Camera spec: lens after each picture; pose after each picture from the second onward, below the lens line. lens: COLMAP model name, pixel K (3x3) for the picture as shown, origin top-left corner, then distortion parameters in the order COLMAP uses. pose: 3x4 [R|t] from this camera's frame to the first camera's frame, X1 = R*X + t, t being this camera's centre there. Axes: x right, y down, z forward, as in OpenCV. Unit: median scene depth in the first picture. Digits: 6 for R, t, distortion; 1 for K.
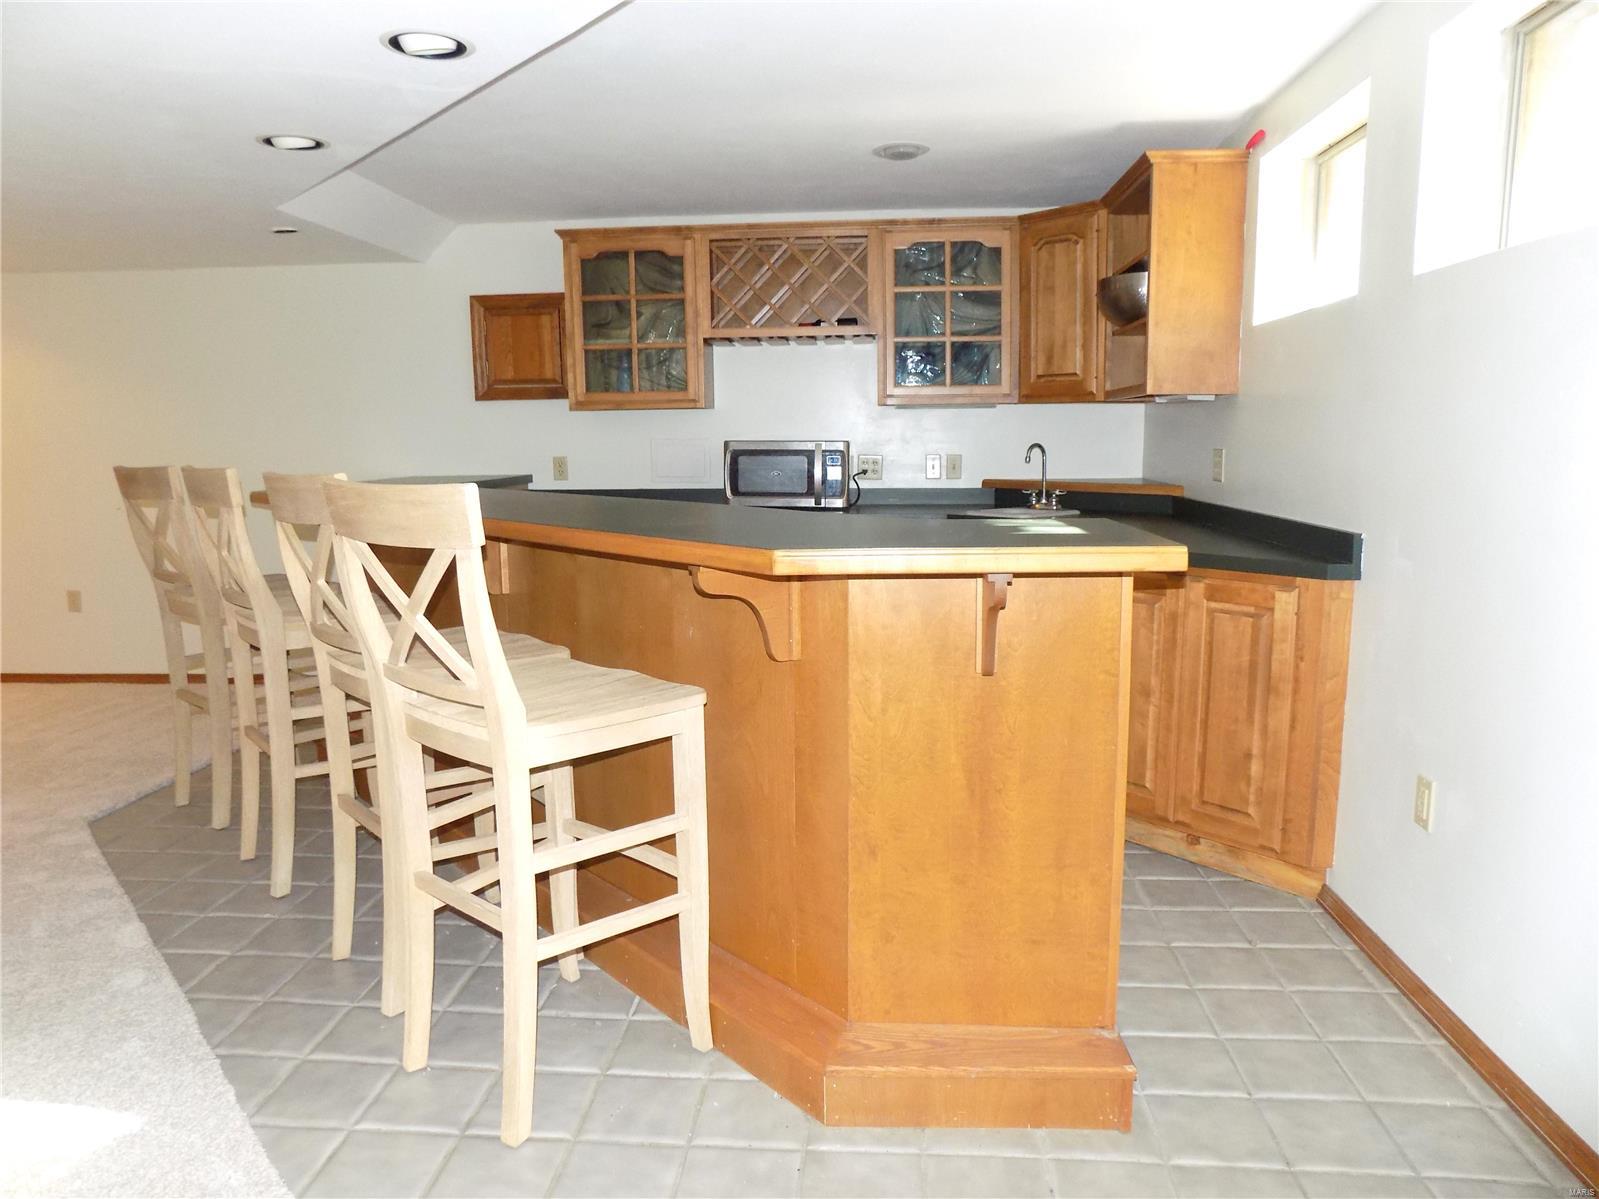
lens RADIAL K [[1090.4, 0, 799.5], [0, 1090.4, 596.7], [0, 0, 1]] dist [-0.004206, 0.000159]
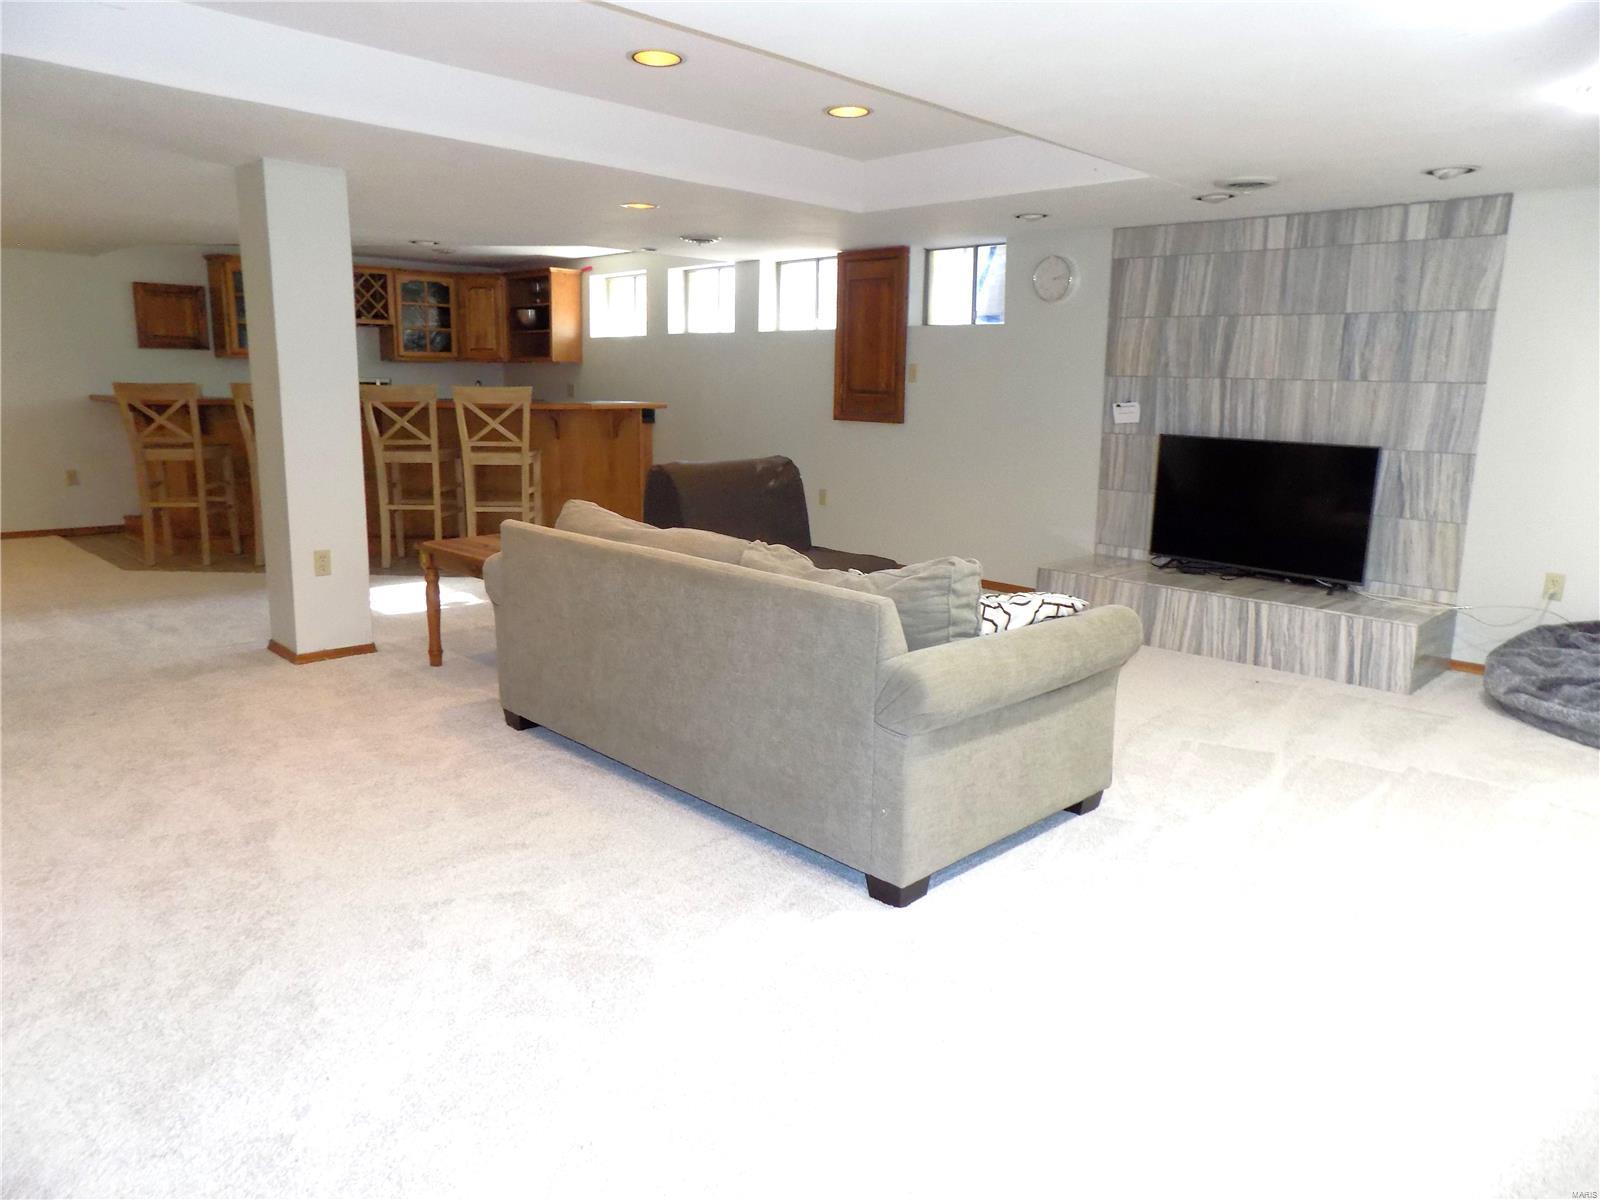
lens RADIAL K [[1076.6, 0, 801.3], [0, 1076.6, 604.7], [0, 0, 1]] dist [0.018444, 0.002271]
pose [[0.658337, -0.135539, 0.740420, -0.974827], [0.101573, 0.990654, 0.091034, 0.163851], [-0.745838, 0.015276, 0.665952, -0.868305]]
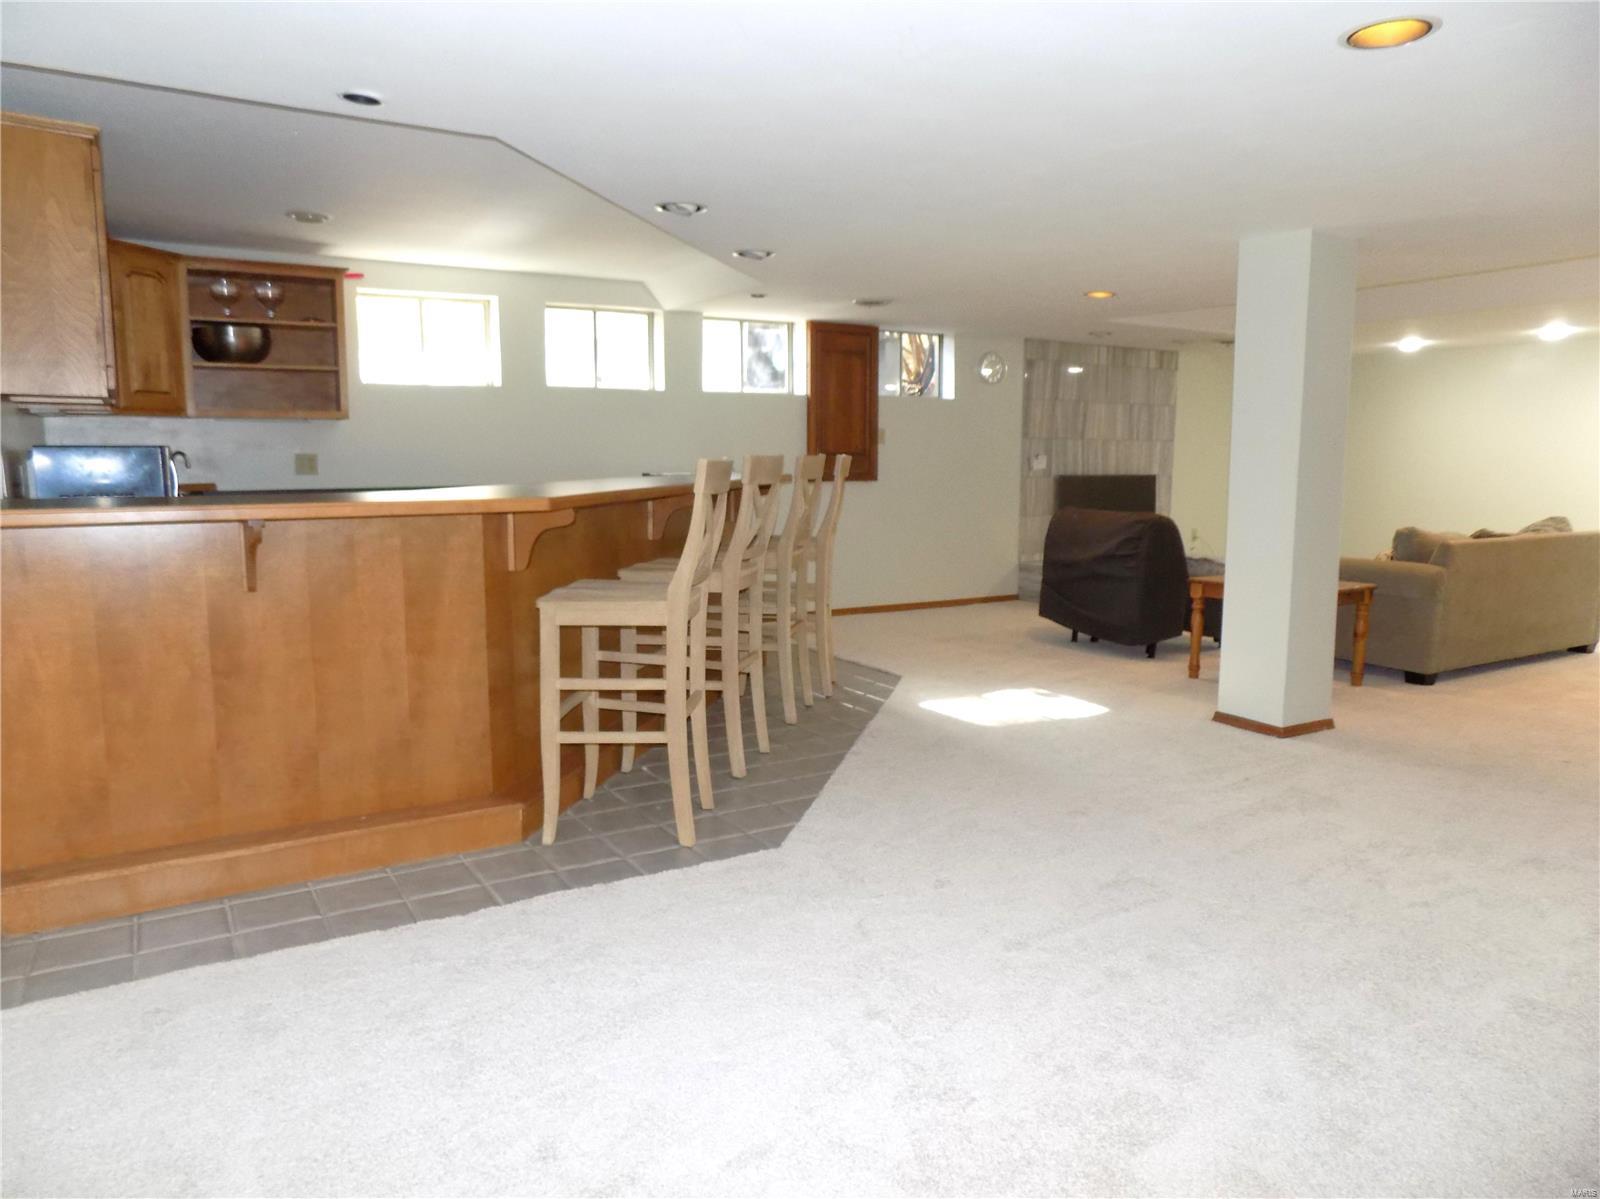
lens RADIAL K [[1060.9, 0, 795.9], [0, 1060.9, 594.4], [0, 0, 1]] dist [-0.002553, 0.000456]
pose [[-0.579850, -0.110495, 0.807196, -1.021495], [0.133112, 0.964599, 0.227662, -0.157974], [-0.803776, 0.239457, -0.544614, 1.071436]]
